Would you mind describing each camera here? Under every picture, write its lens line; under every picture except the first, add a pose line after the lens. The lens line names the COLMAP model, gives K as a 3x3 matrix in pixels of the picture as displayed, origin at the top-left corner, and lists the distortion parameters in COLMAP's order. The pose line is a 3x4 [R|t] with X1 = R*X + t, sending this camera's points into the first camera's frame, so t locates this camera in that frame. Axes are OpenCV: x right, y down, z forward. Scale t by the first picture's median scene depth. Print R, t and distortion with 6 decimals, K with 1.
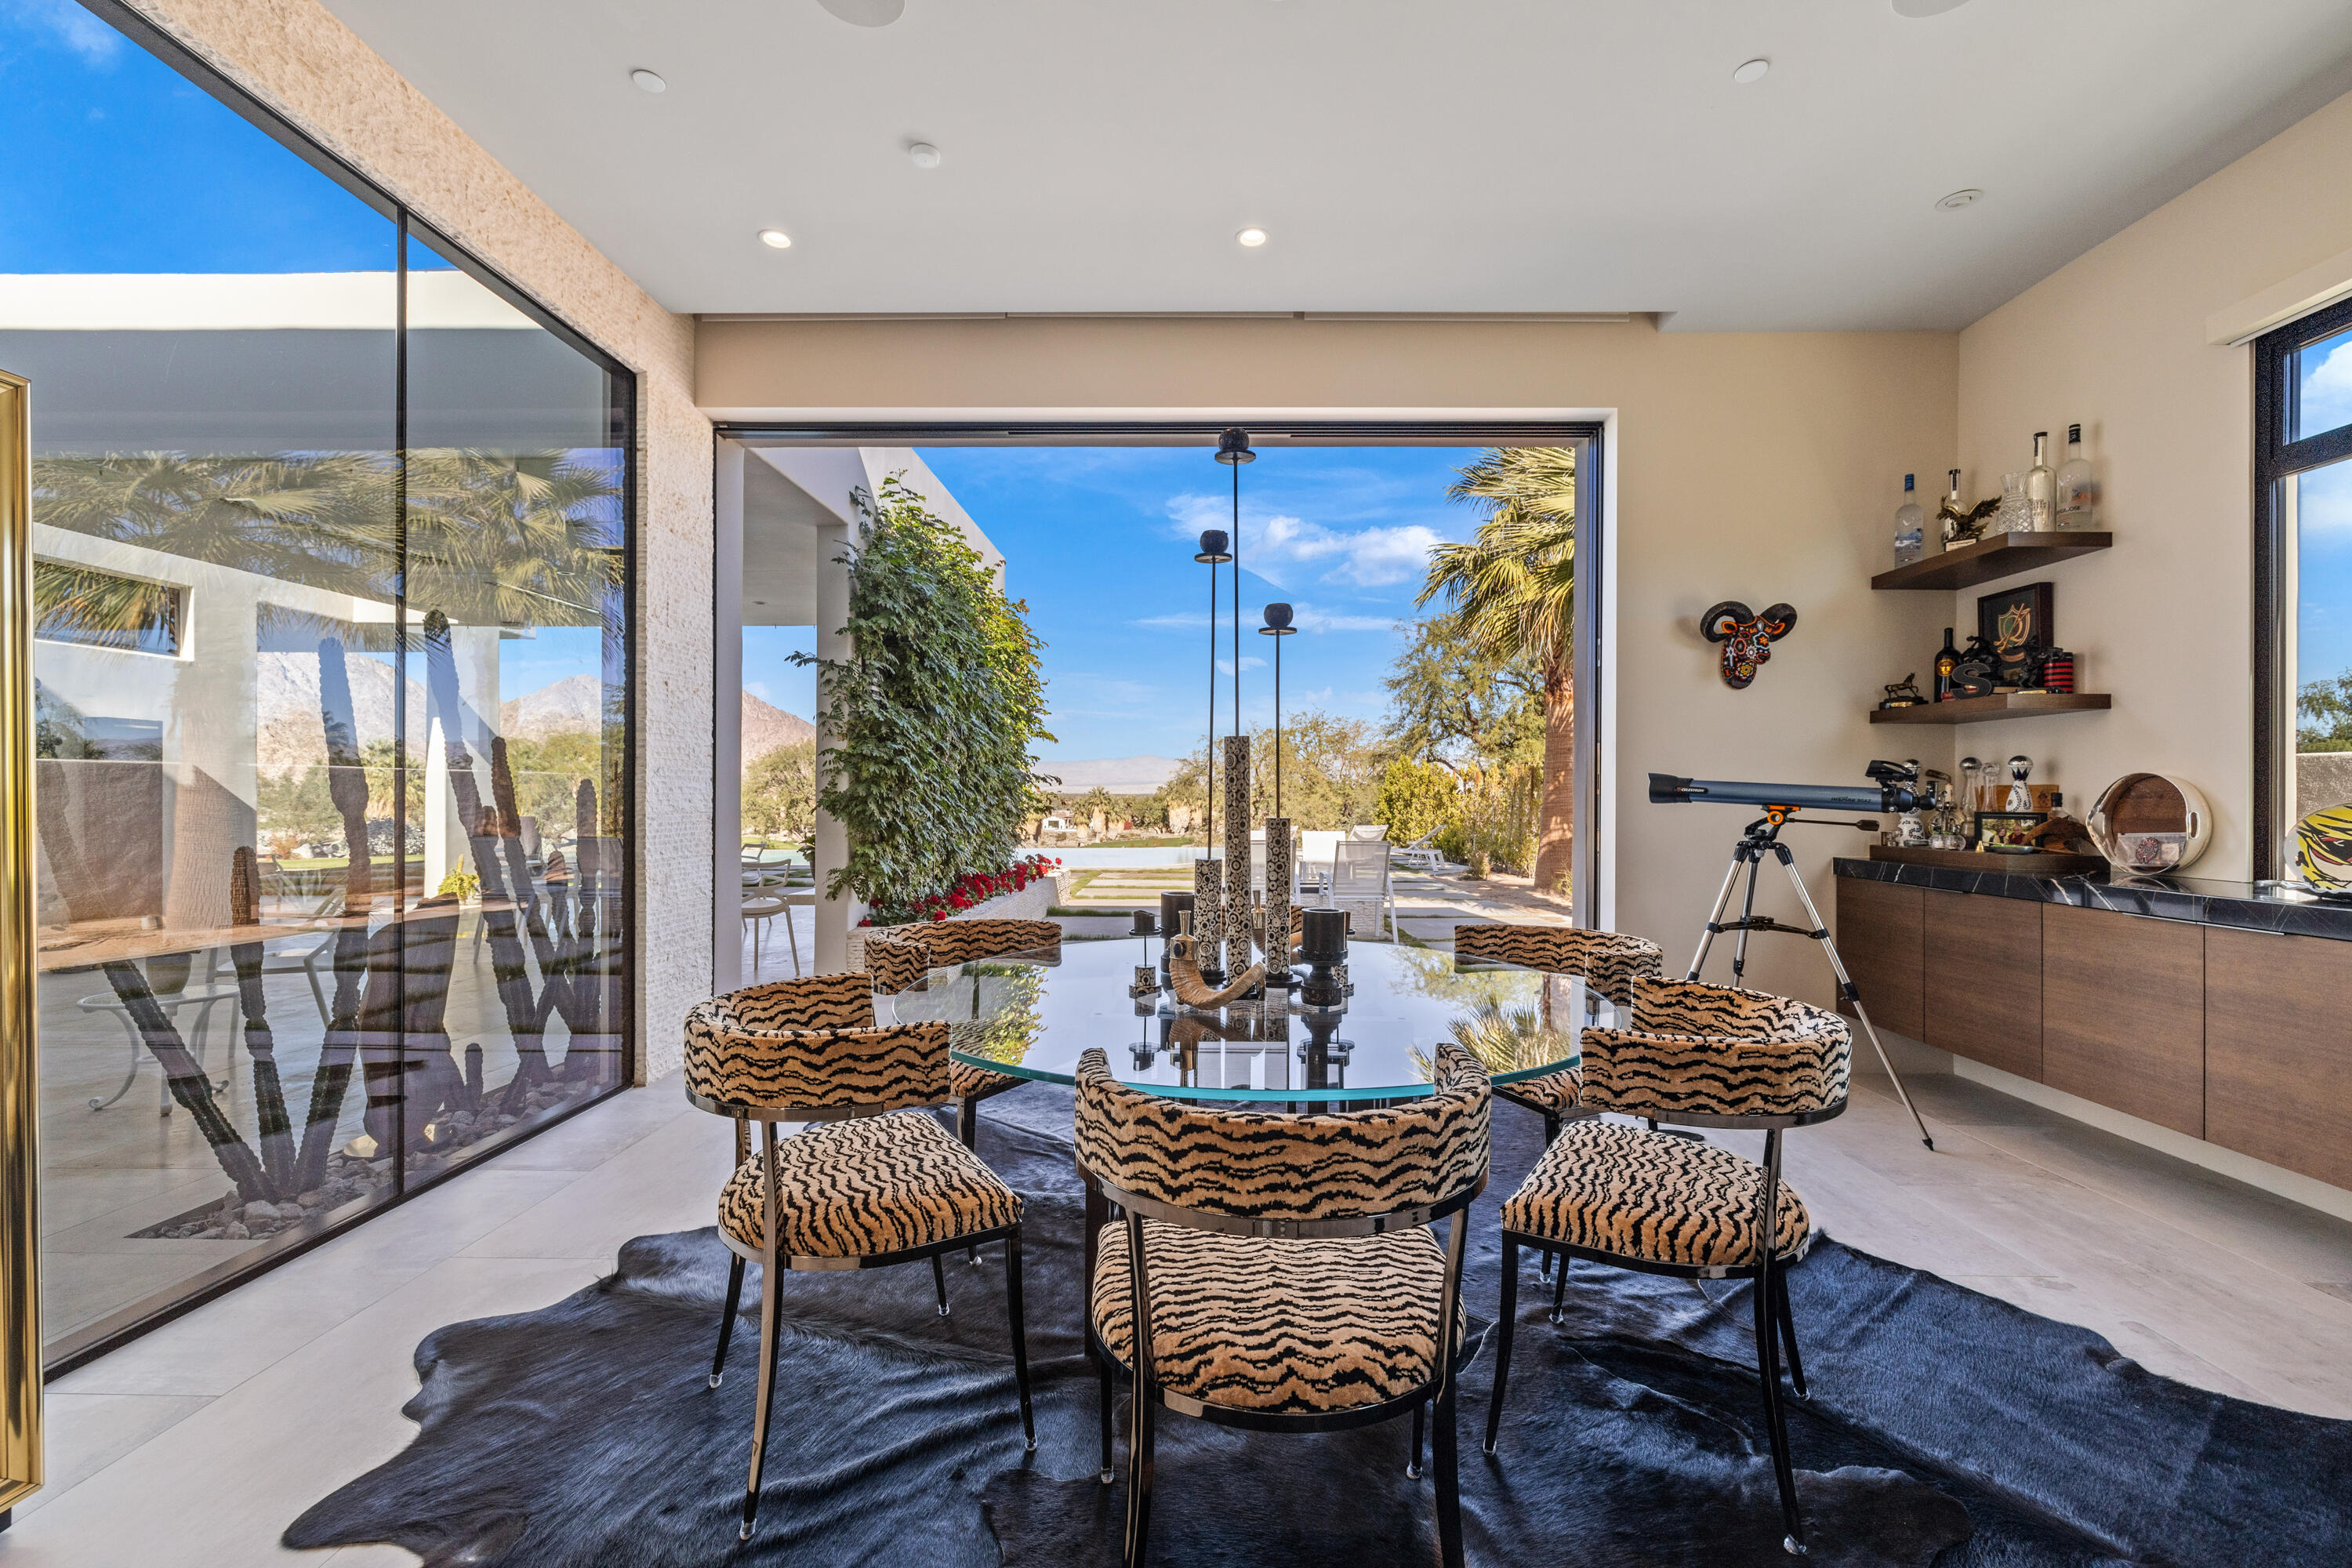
lens RADIAL K [[989.6, 0, 1181.2], [0, 989.6, 789.4], [0, 0, 1]] dist [-0.000084, 0.000000]
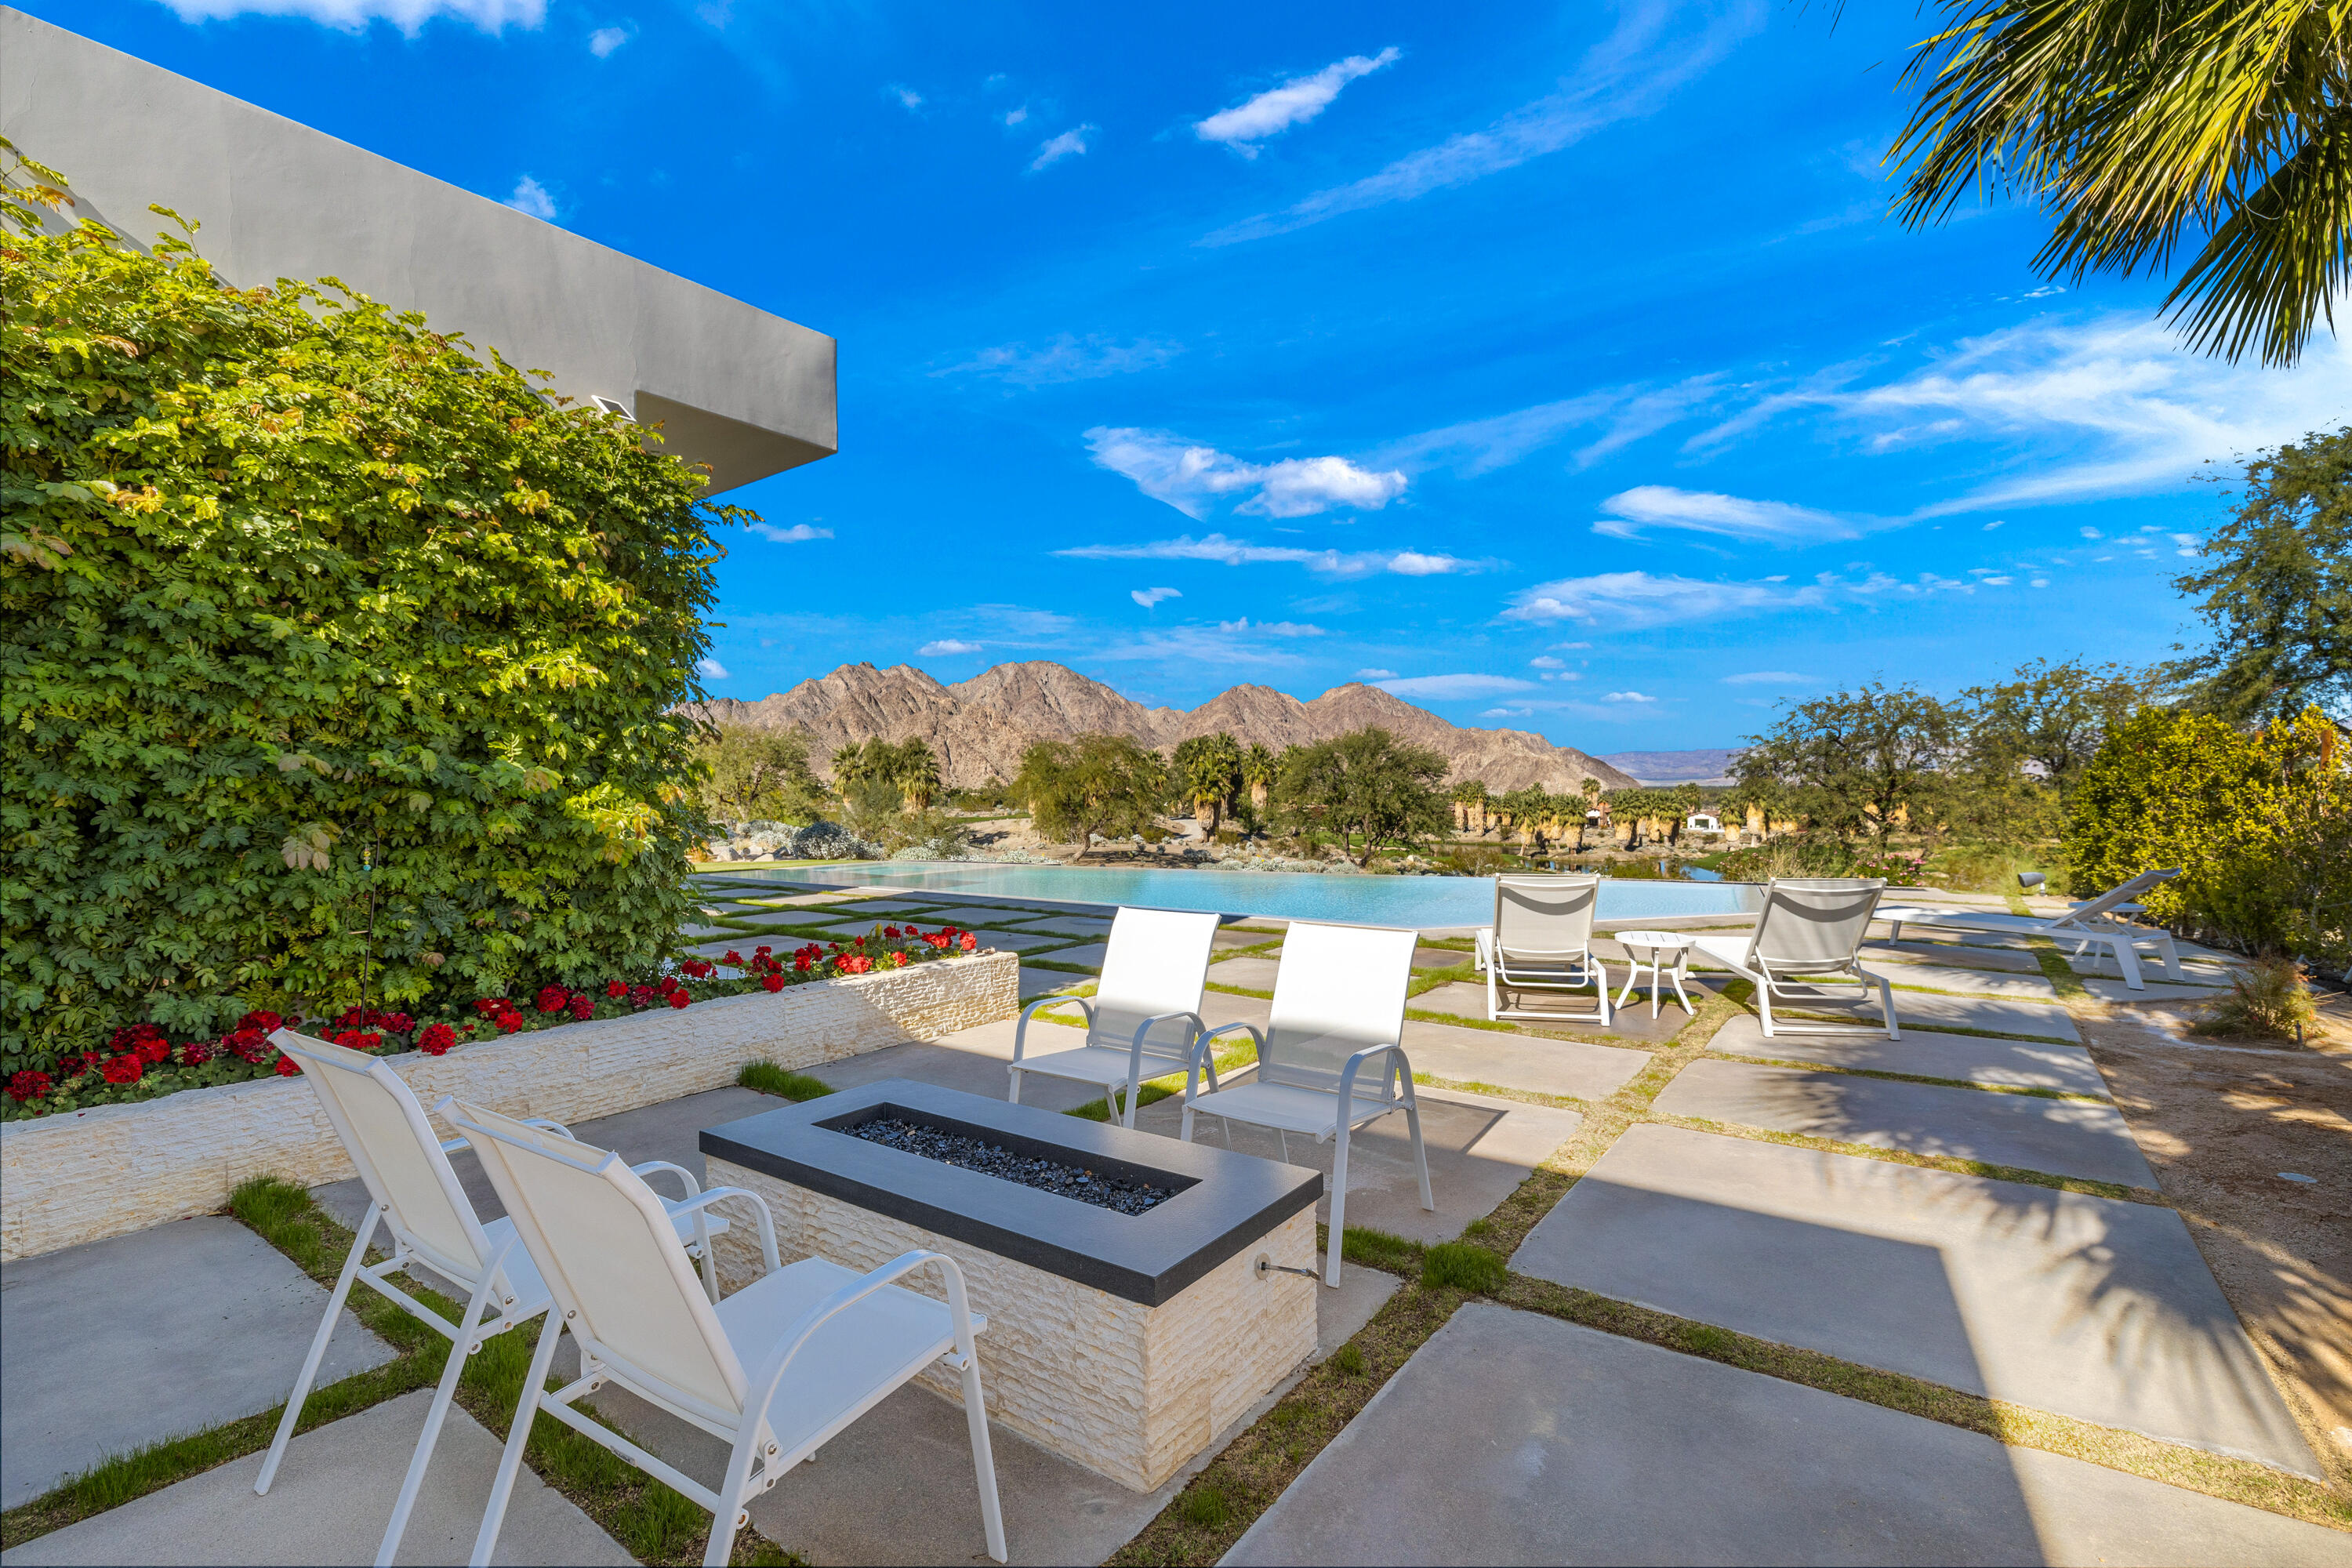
lens RADIAL K [[1064.8, 0, 1173.3], [0, 1064.8, 783.5], [0, 0, 1]] dist [0.001657, 0.000207]
pose [[0.824562, 0.000128, -0.565771, 0.088962], [0.001135, 0.999998, 0.001880, 0.001163], [0.565770, -0.002192, 0.824560, 0.212555]]
